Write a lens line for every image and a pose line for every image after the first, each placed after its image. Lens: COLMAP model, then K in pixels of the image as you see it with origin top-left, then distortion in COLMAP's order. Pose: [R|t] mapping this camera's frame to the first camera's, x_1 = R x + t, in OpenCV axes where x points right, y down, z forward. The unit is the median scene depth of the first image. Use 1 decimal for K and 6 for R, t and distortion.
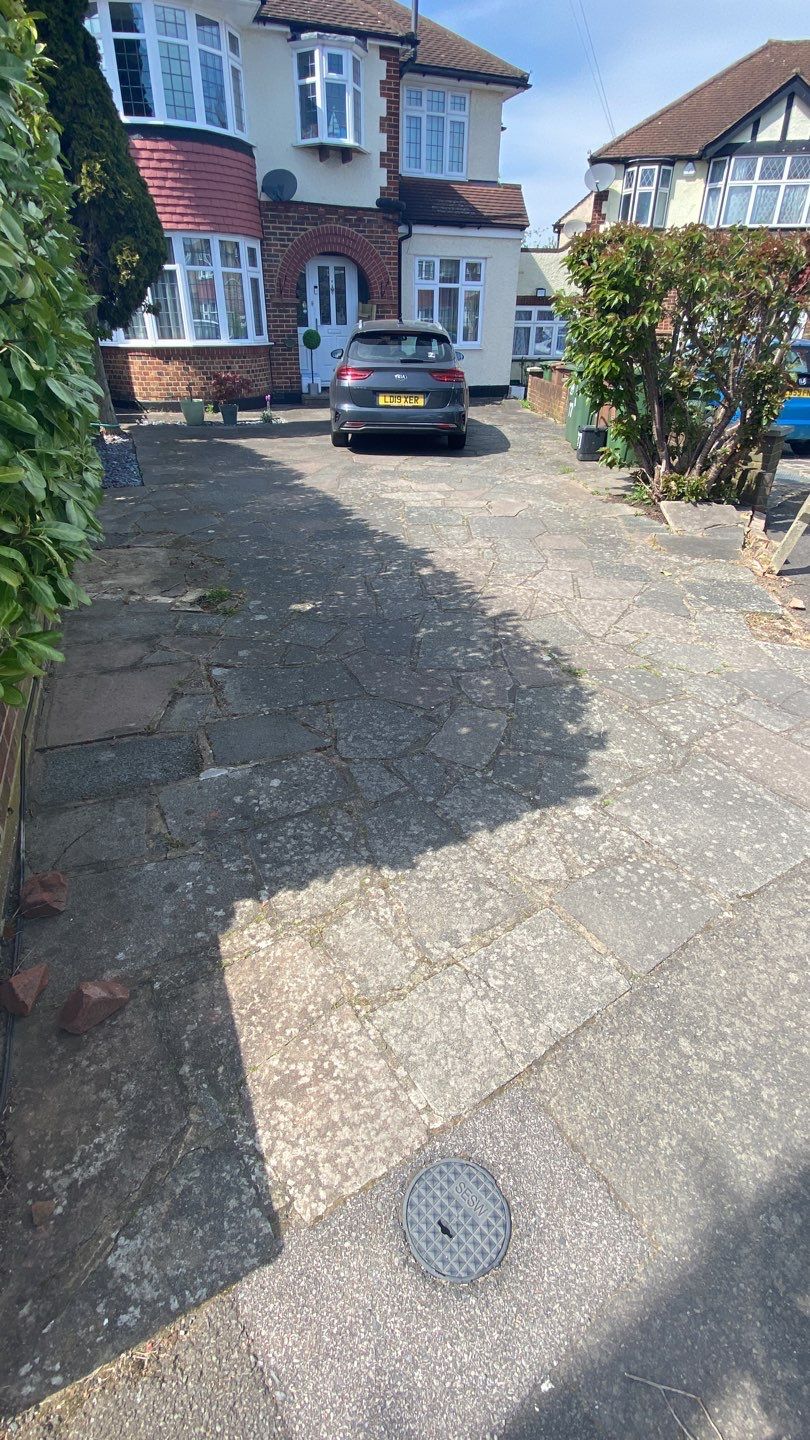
lens RADIAL K [[684.8, 0, 405.0], [0, 684.8, 720.0], [0, 0, 1]] dist [-0.011840, -0.000826]
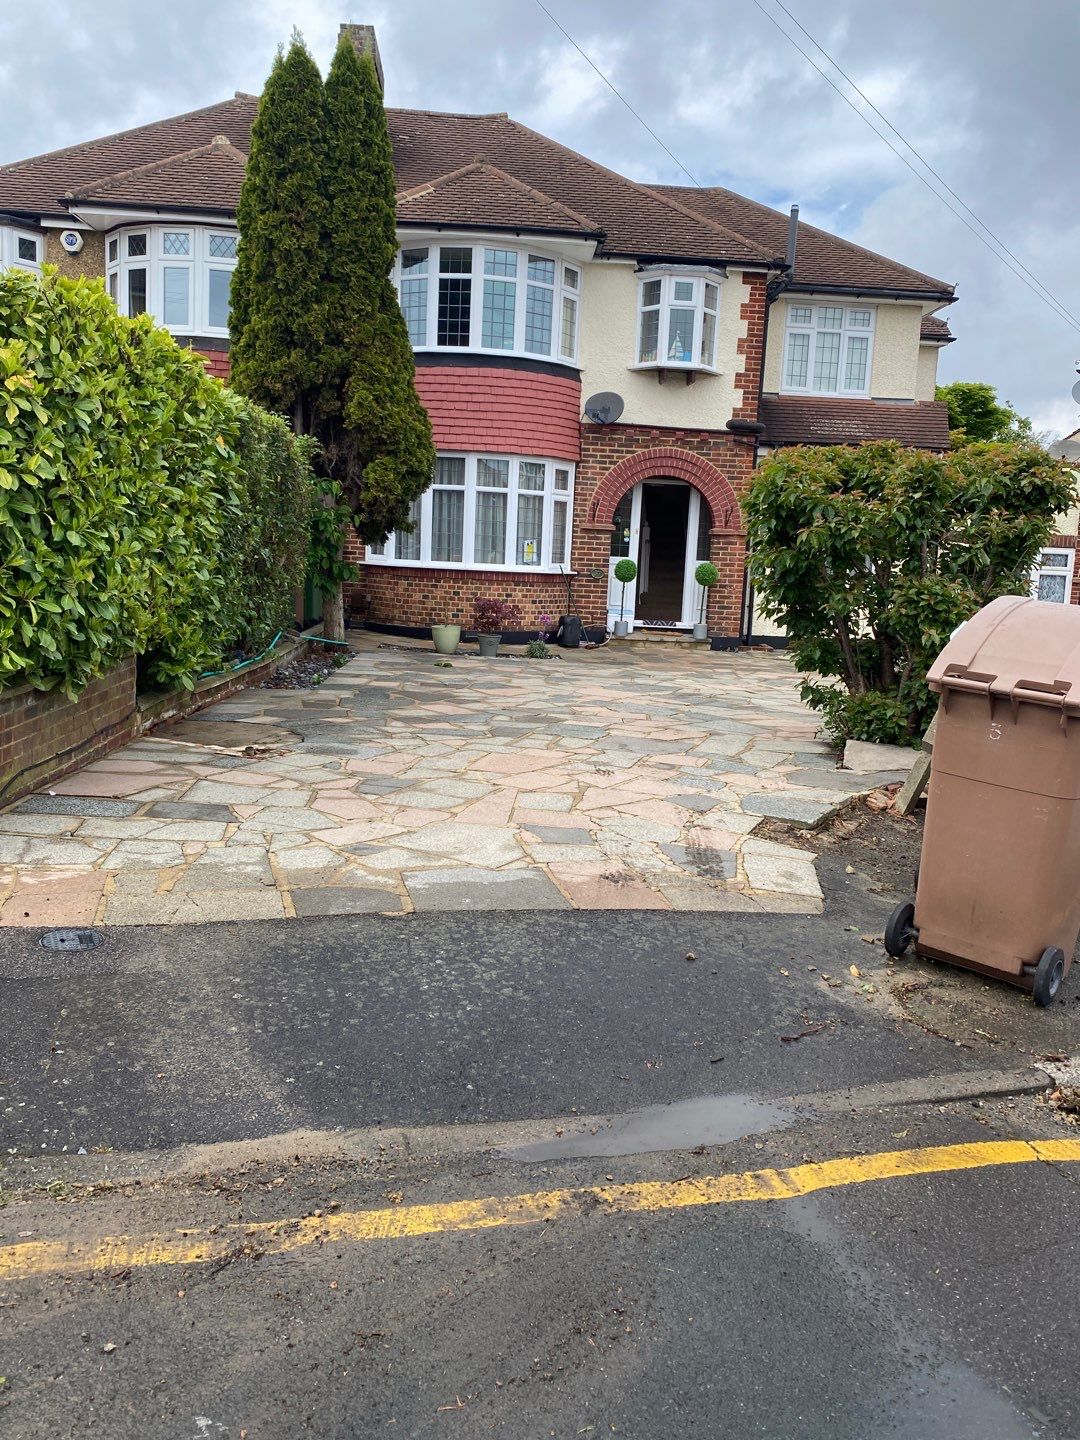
lens RADIAL K [[1109.2, 0, 540.0], [0, 1109.2, 720.0], [0, 0, 1]] dist [0.089262, -0.204359]
pose [[0.959401, 0.079610, -0.270578, 0.145157], [-0.174657, 0.920959, -0.348323, 0.074504], [0.221462, 0.381440, 0.897473, -0.123324]]
